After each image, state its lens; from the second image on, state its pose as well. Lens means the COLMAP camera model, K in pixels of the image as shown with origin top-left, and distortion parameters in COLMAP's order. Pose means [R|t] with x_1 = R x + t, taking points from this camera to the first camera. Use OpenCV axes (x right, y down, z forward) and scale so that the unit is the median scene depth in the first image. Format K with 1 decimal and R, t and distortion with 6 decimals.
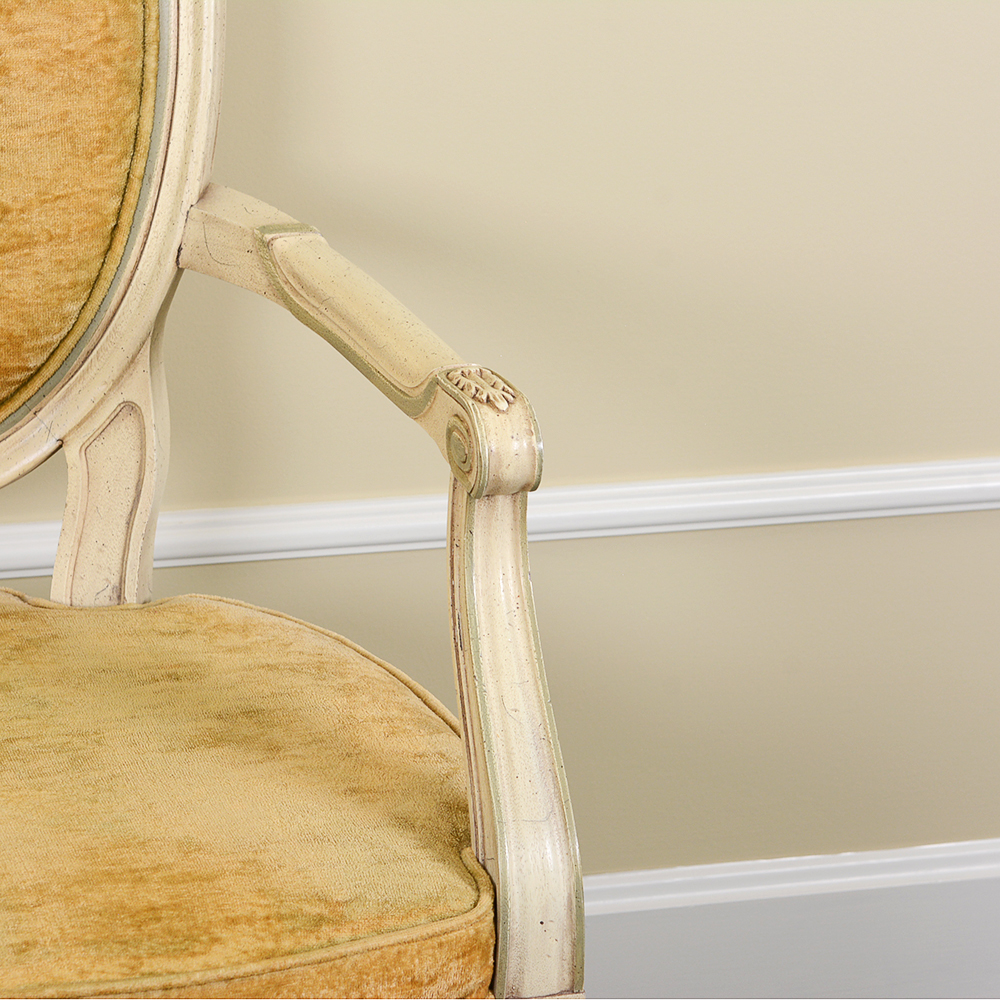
lens RADIAL K [[4251.1, 0, 500.0], [0, 4251.1, 500.0], [0, 0, 1]] dist [0.126679, -0.304051]
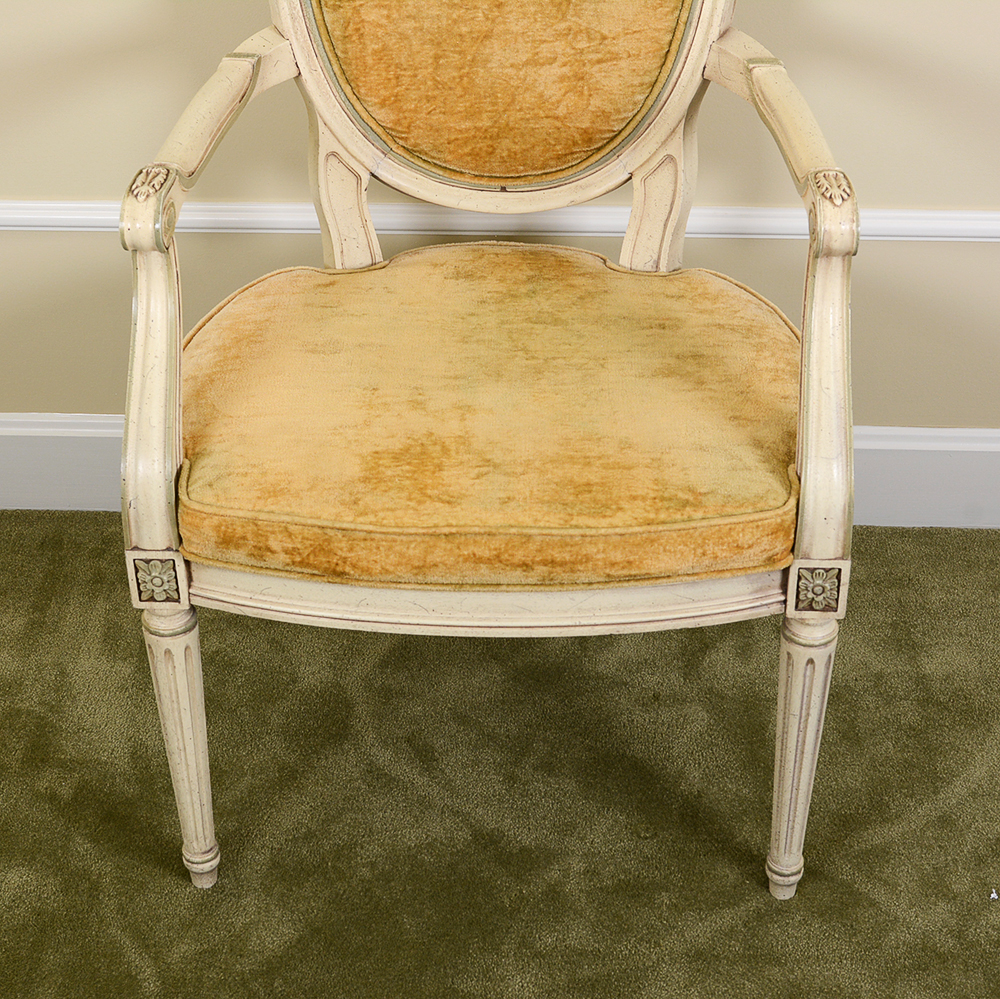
lens RADIAL K [[1912.3, 0, 500.0], [0, 1912.3, 499.5], [0, 0, 1]] dist [-0.002184, -0.044151]
pose [[0.944885, 0.142791, -0.294624, 0.106981], [-0.074214, 0.969870, 0.232044, -0.070219], [0.318881, -0.197389, 0.927013, 0.268598]]
